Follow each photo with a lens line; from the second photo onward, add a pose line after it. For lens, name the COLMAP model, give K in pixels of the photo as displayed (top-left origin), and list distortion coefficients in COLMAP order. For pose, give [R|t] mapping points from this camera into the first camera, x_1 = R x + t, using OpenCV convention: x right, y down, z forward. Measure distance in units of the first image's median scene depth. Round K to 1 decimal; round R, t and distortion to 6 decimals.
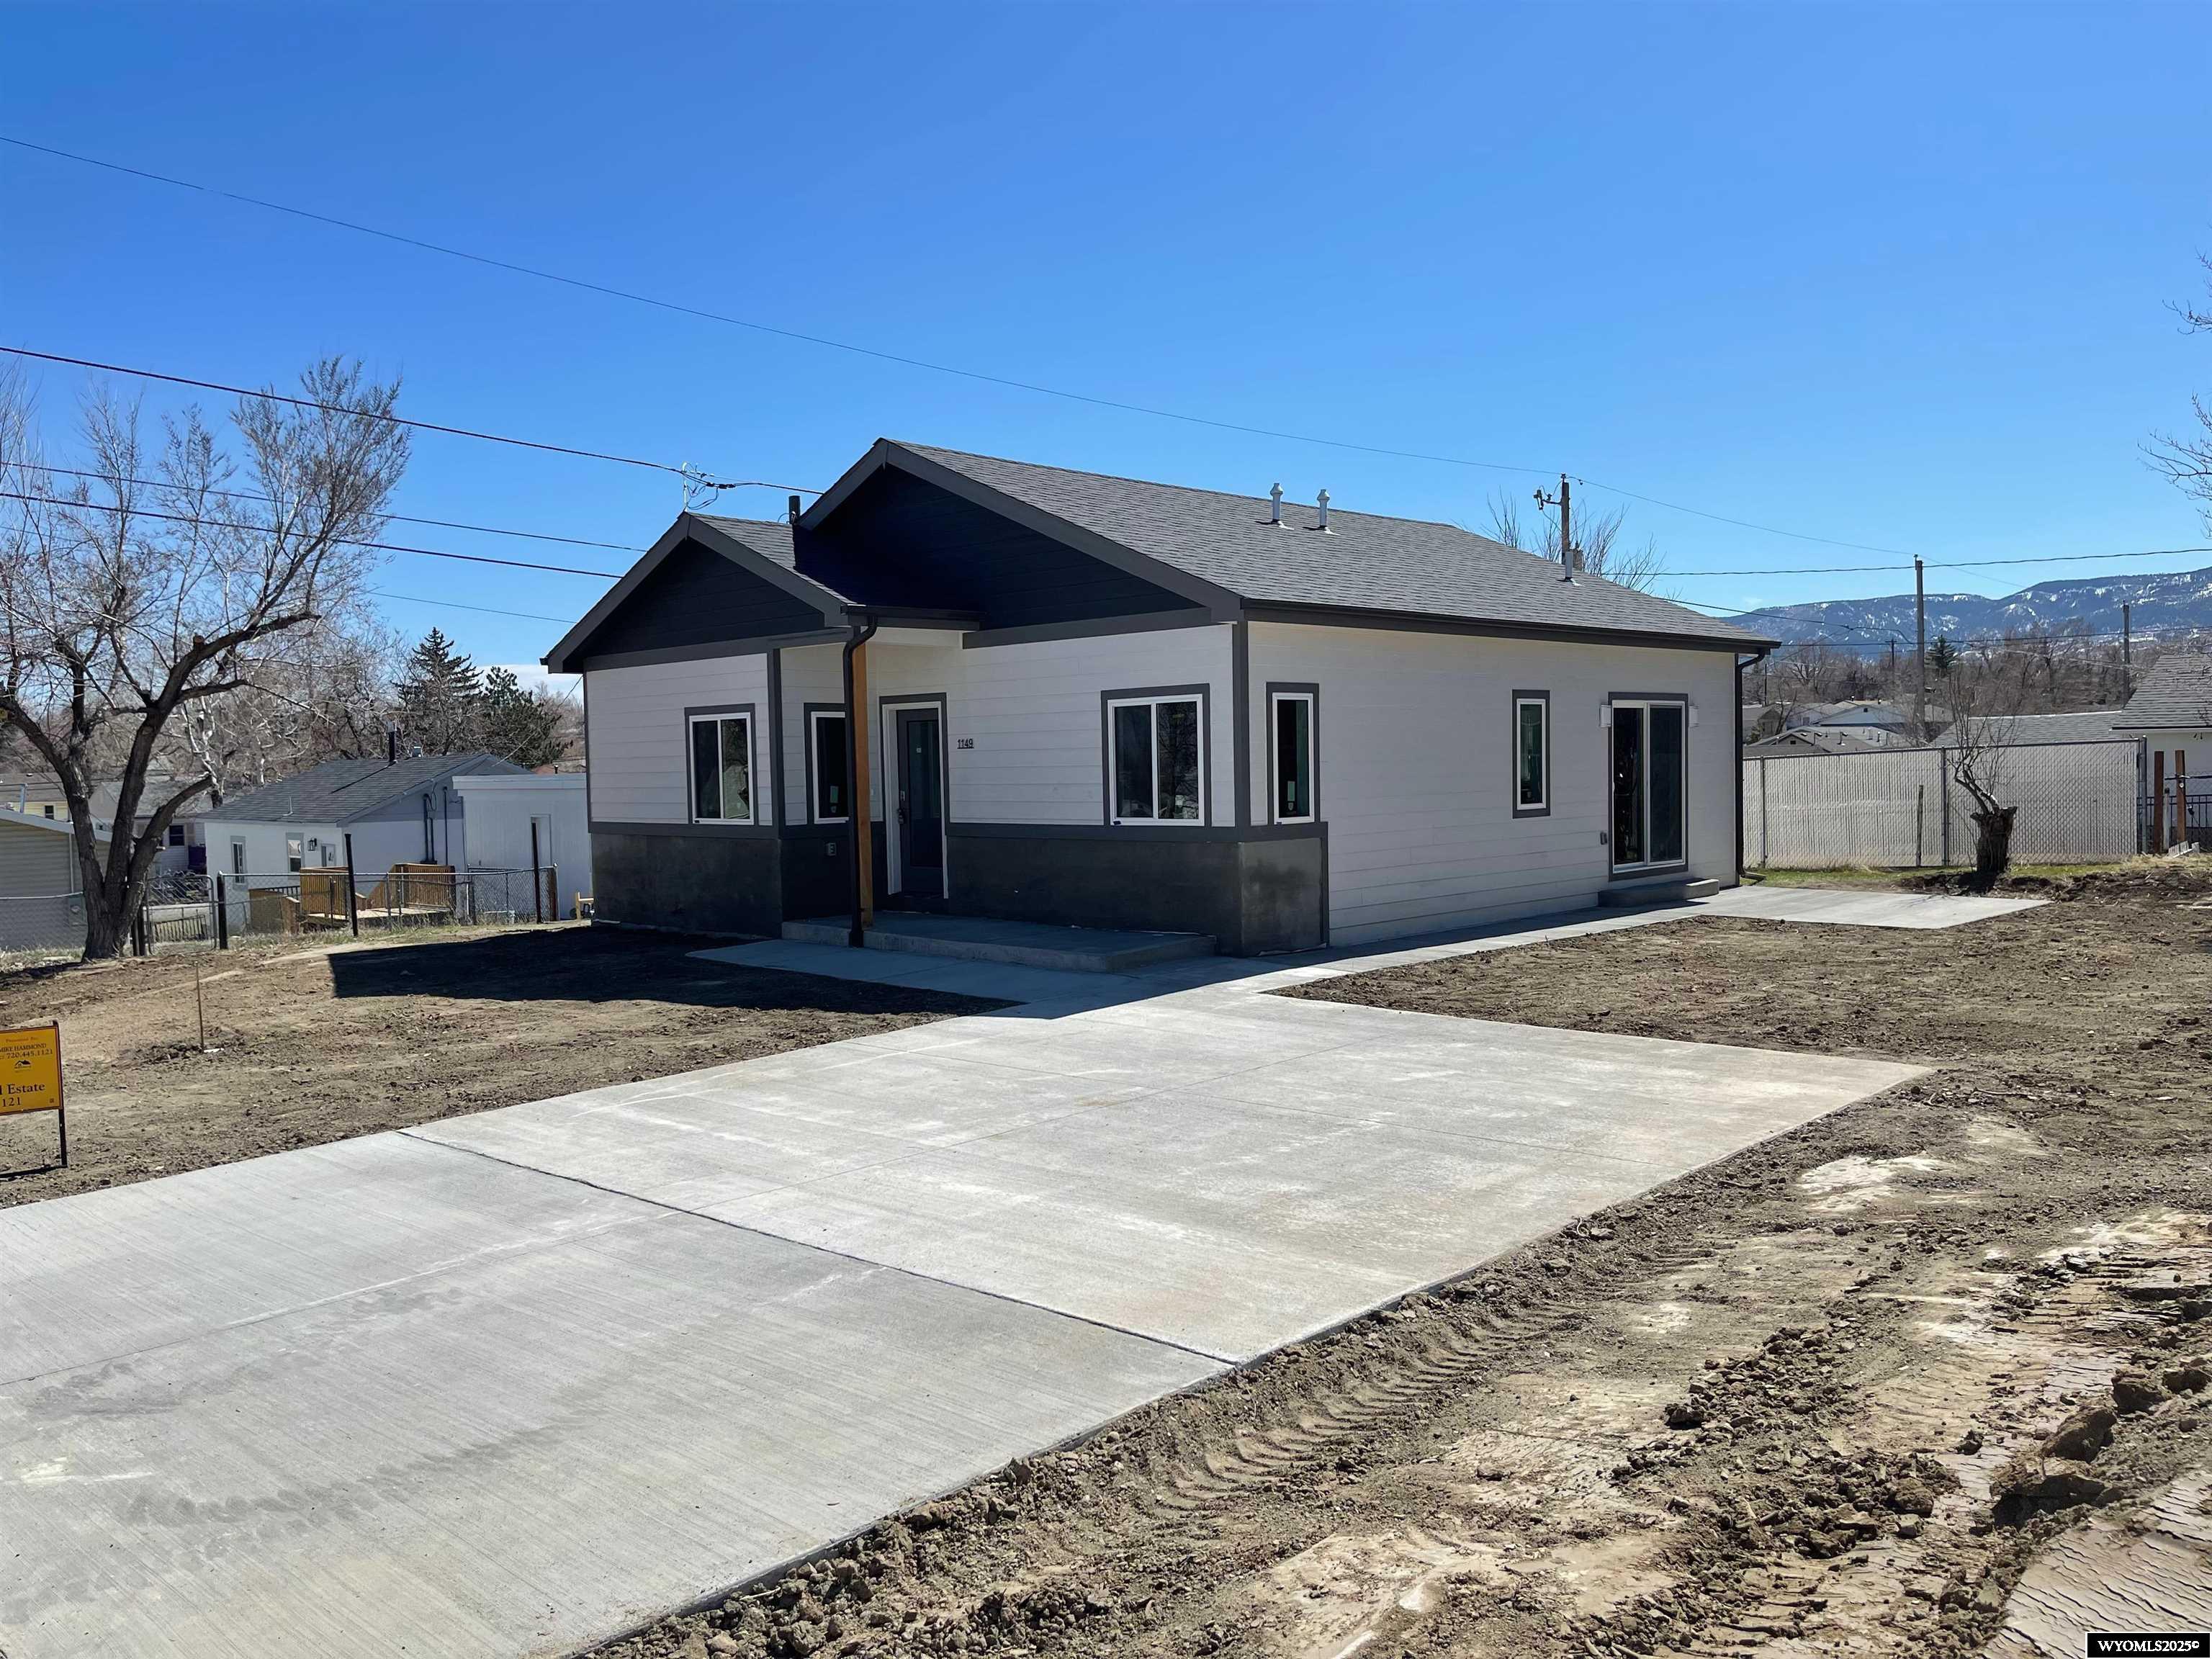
lens RADIAL K [[1683.4, 0, 1092.2], [0, 1683.4, 842.2], [0, 0, 1]] dist [0.048989, -0.039898]
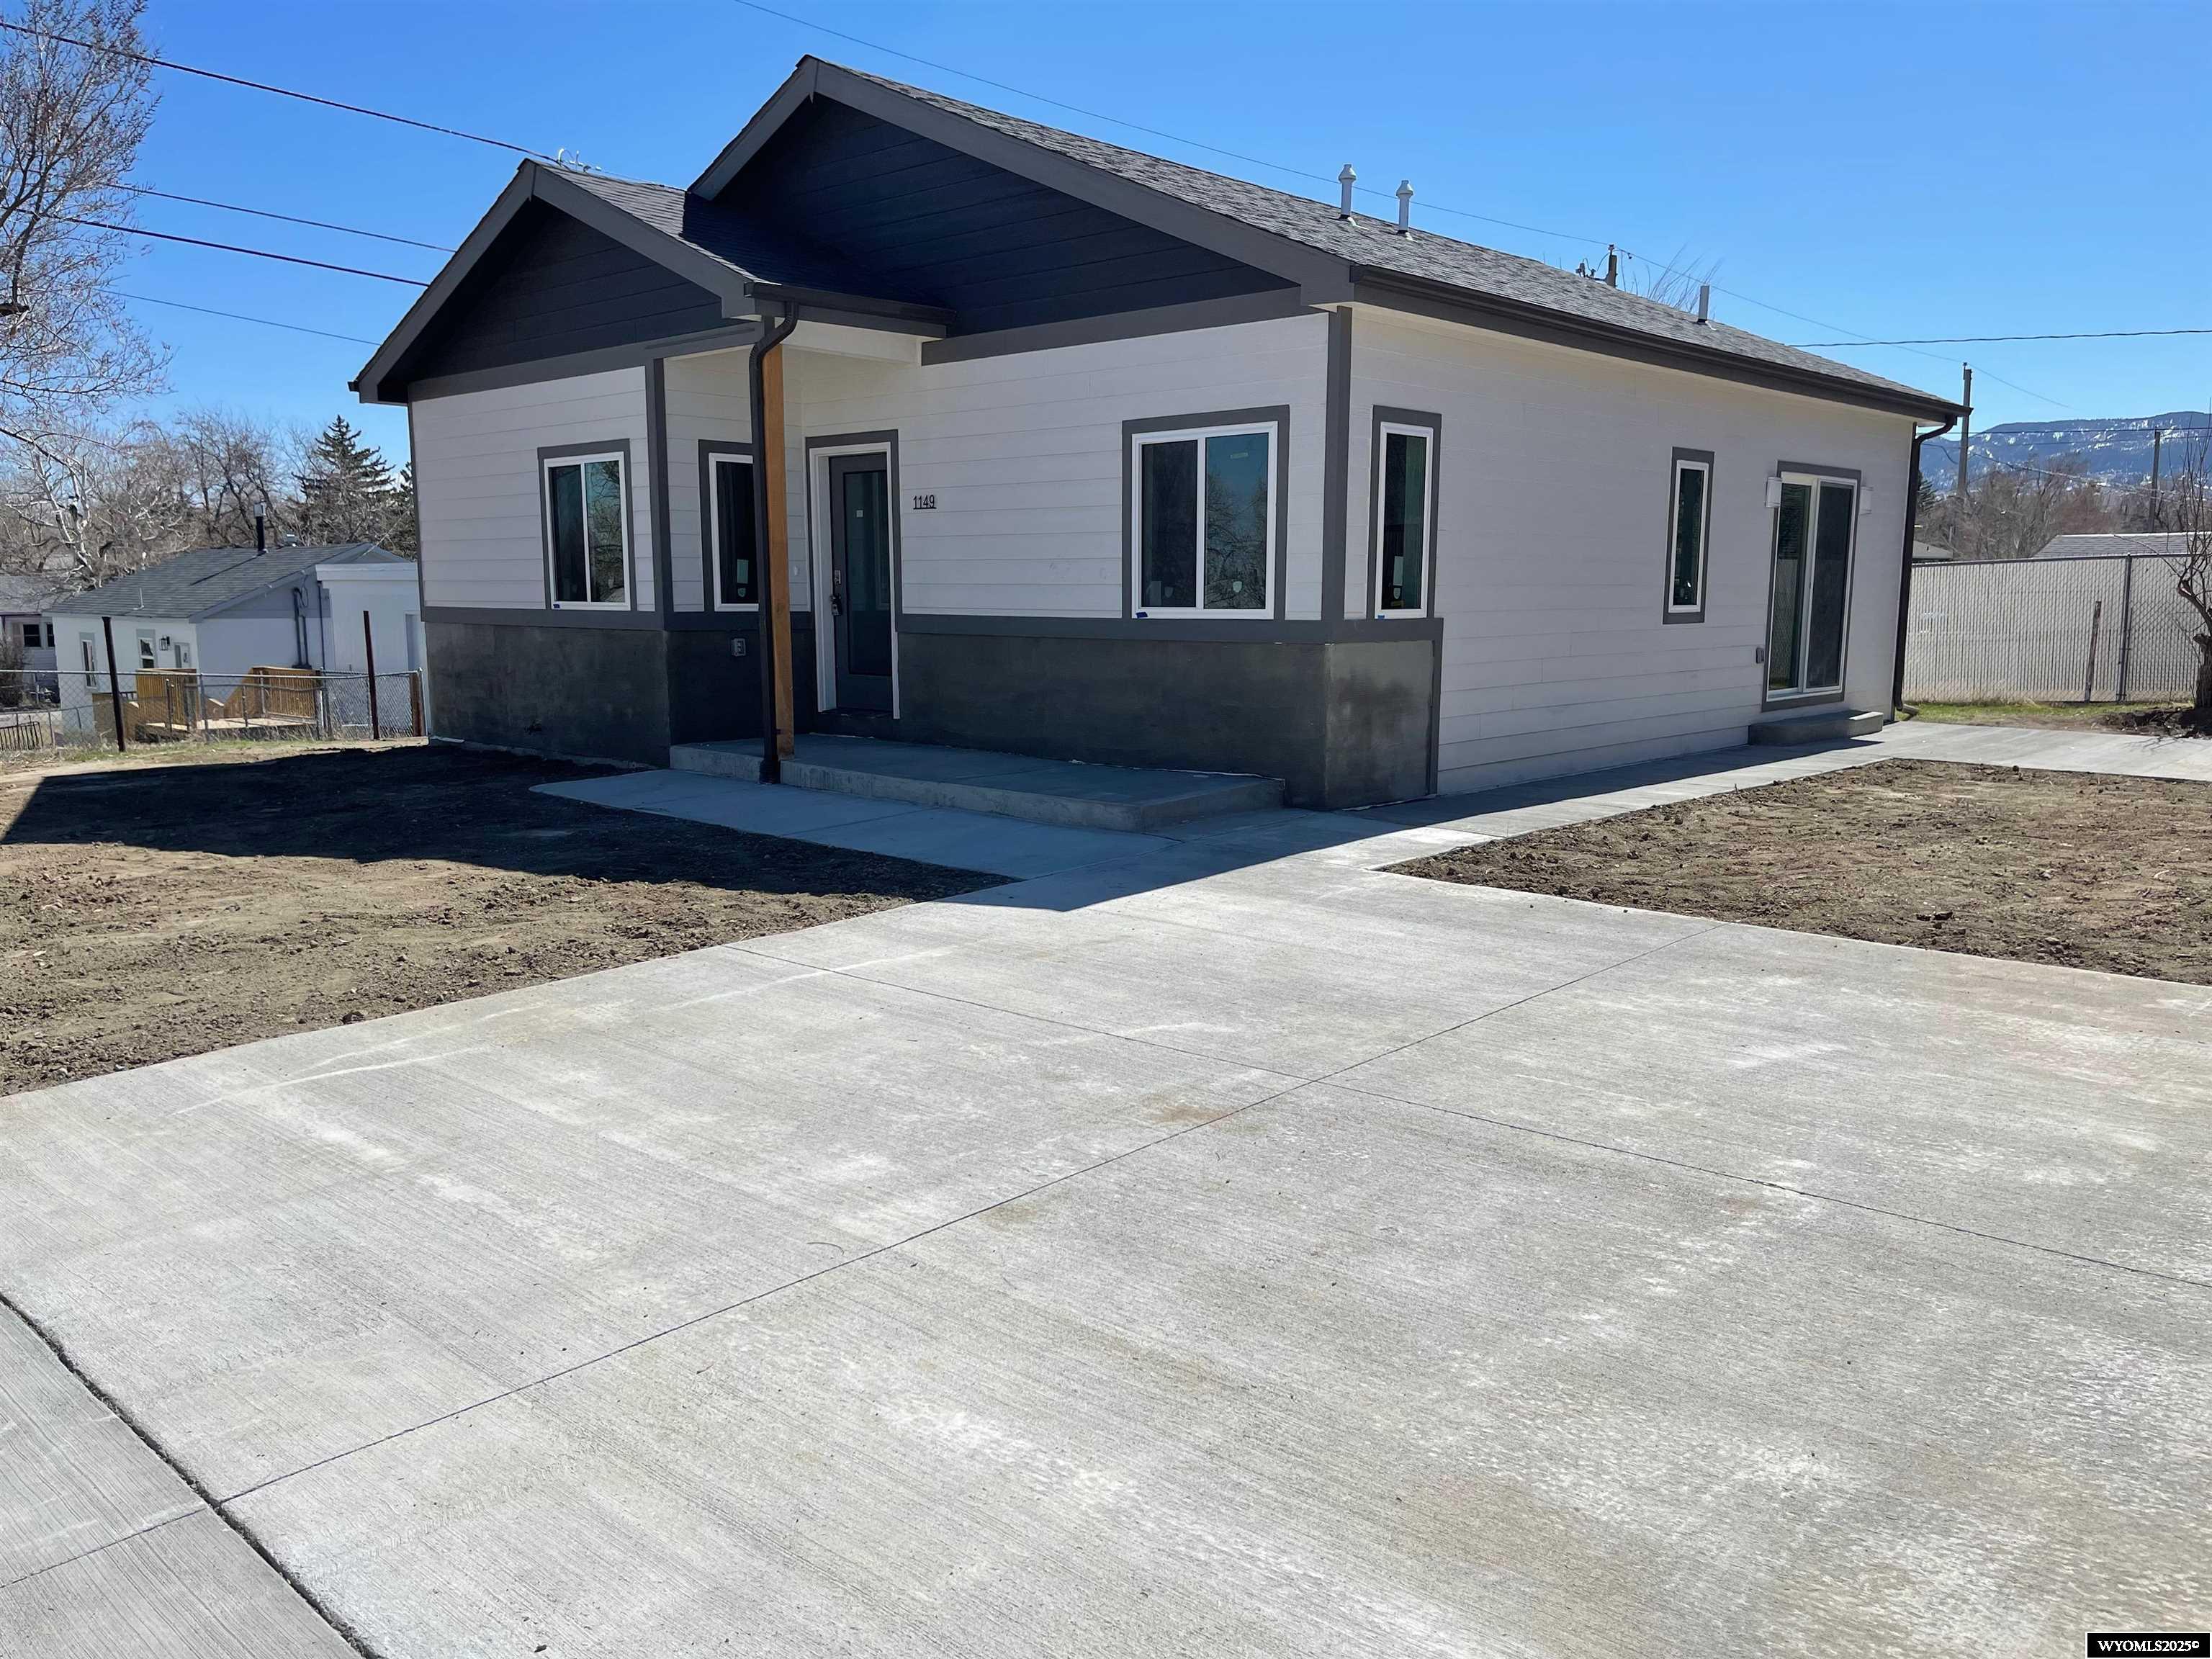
lens RADIAL K [[1683.4, 0, 1106.2], [0, 1683.4, 848.9], [0, 0, 1]] dist [0.048989, -0.039898]
pose [[0.999102, 0.016488, 0.039034, -0.023646], [-0.020525, 0.994219, 0.105393, 0.011003], [-0.037071, -0.106100, 0.993664, 0.266738]]
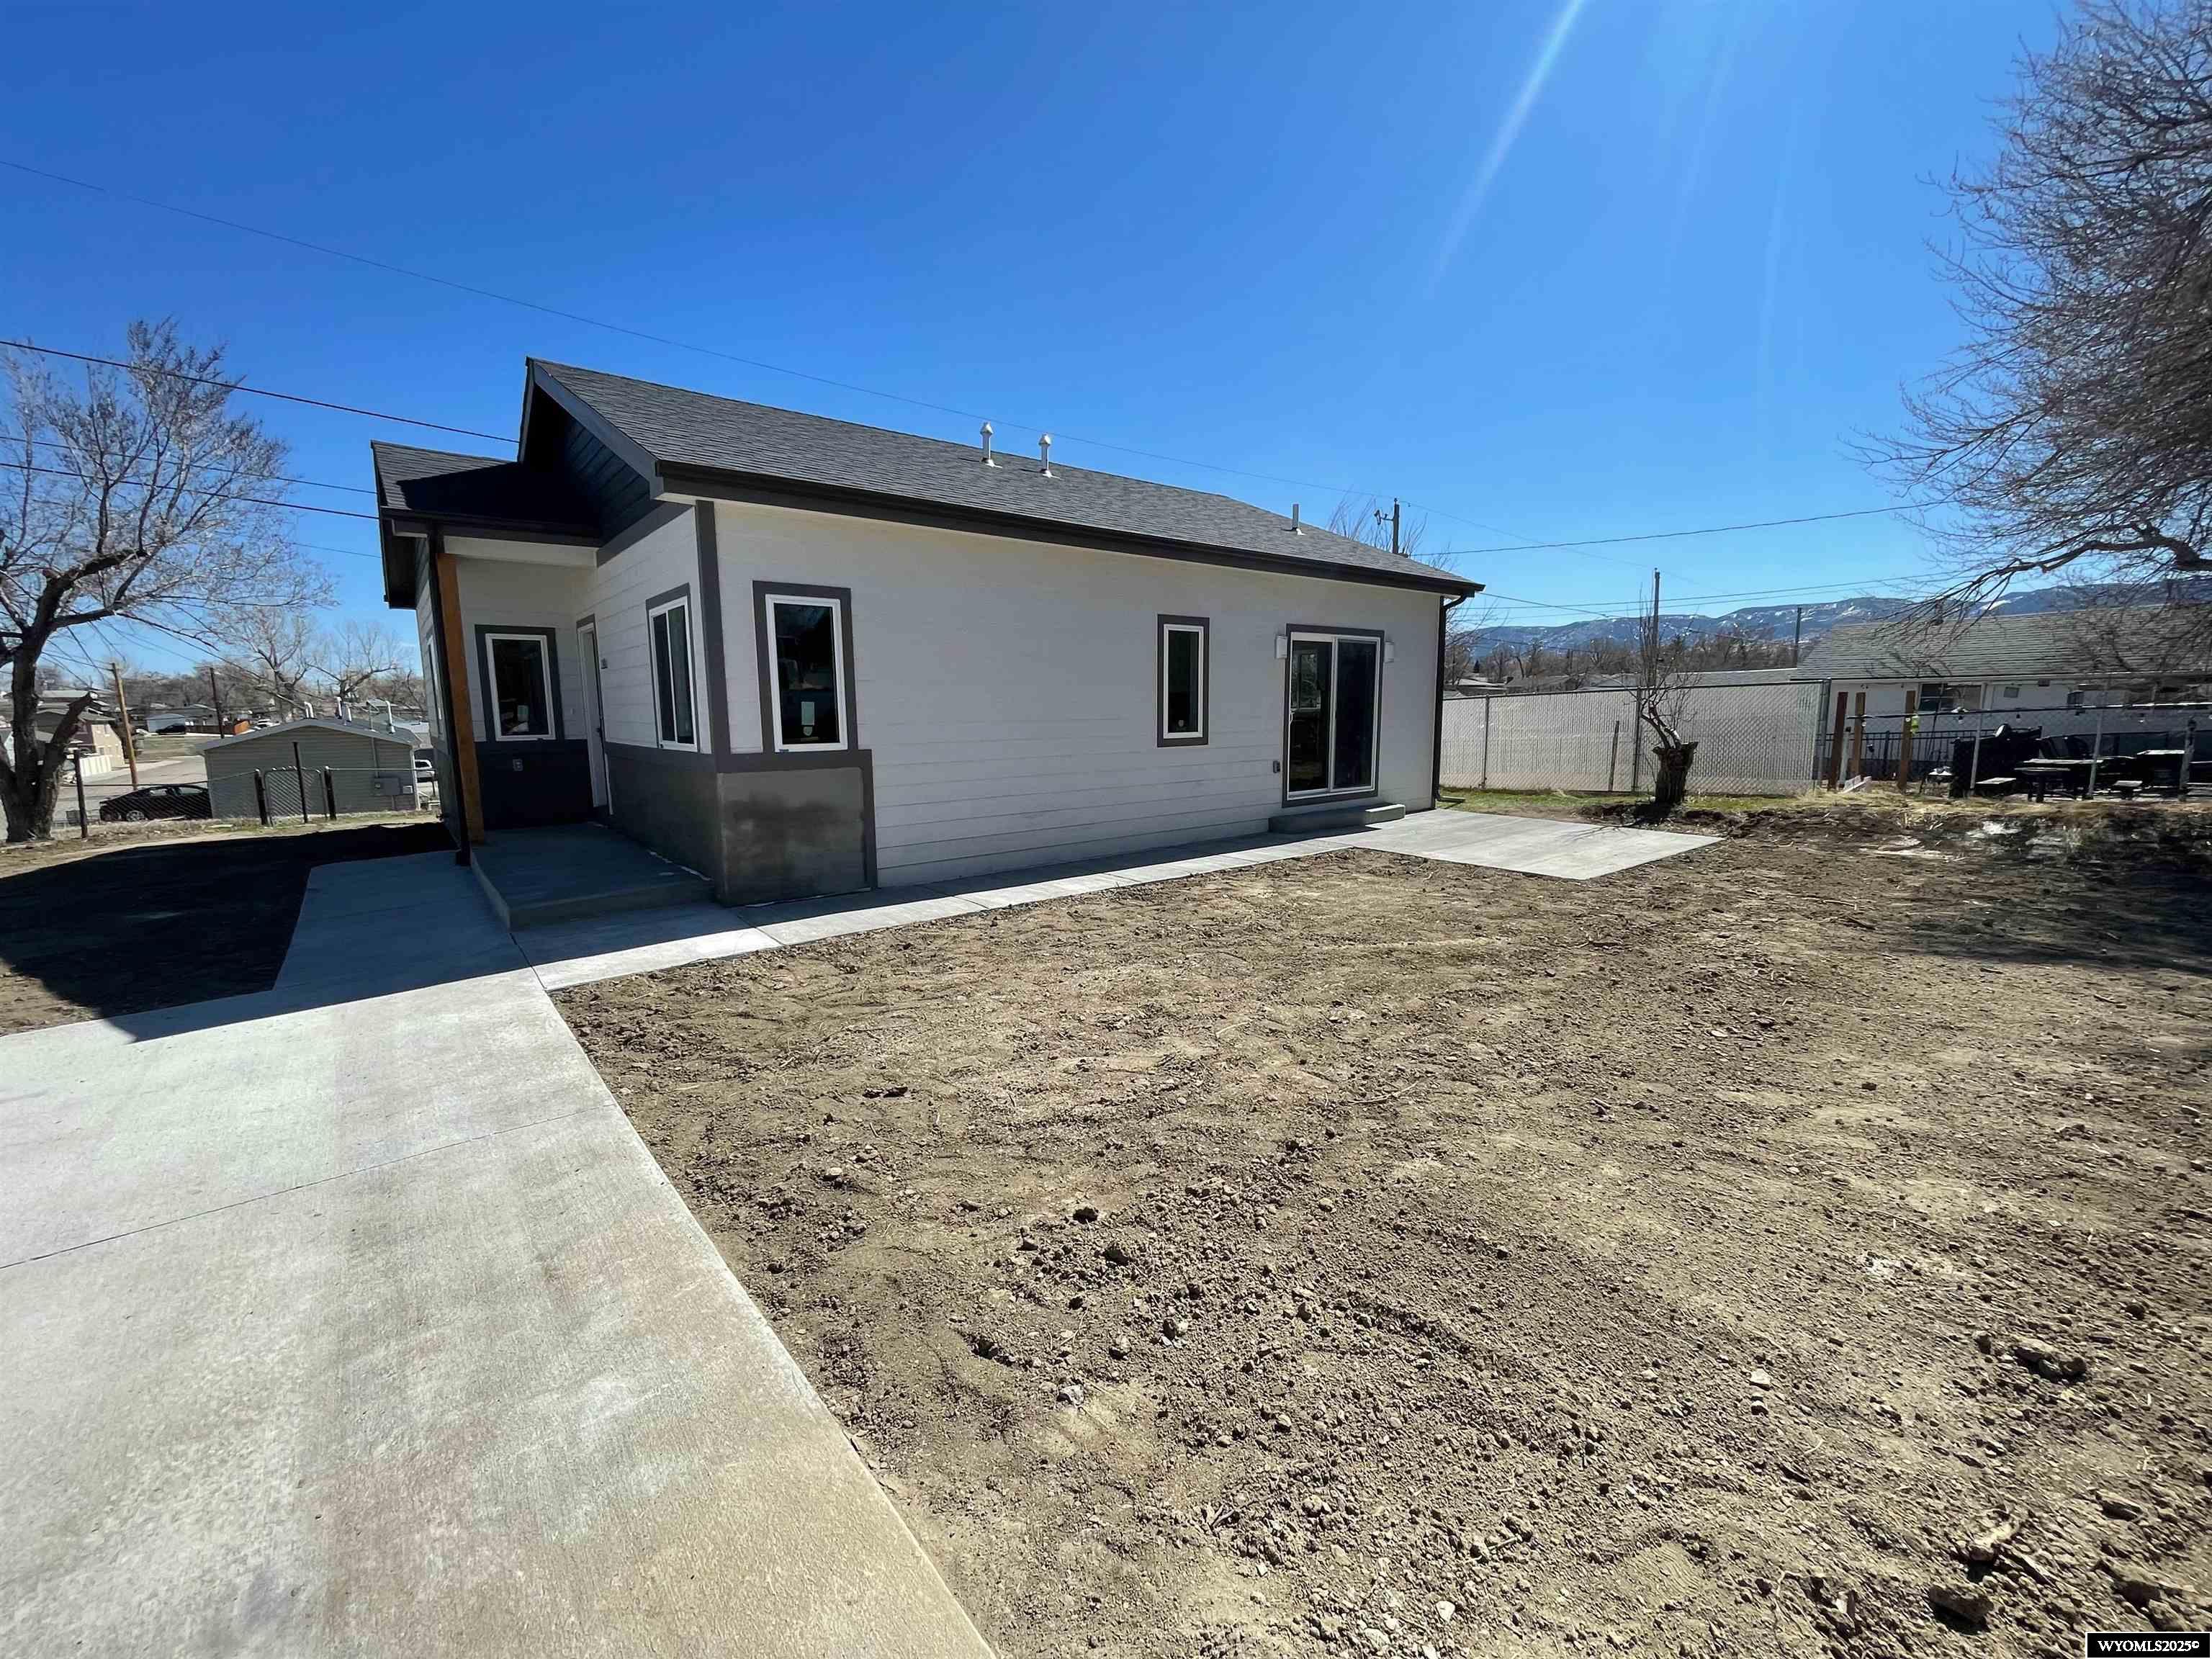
lens RADIAL K [[894.6, 0, 1097.9], [0, 894.6, 842.3], [0, 0, 1]] dist [-0.001281, 0.001520]
pose [[0.994381, 0.027654, -0.102183, 0.277832], [-0.016776, 0.994244, 0.105822, -0.013873], [0.104521, -0.103513, 0.989121, 0.486780]]
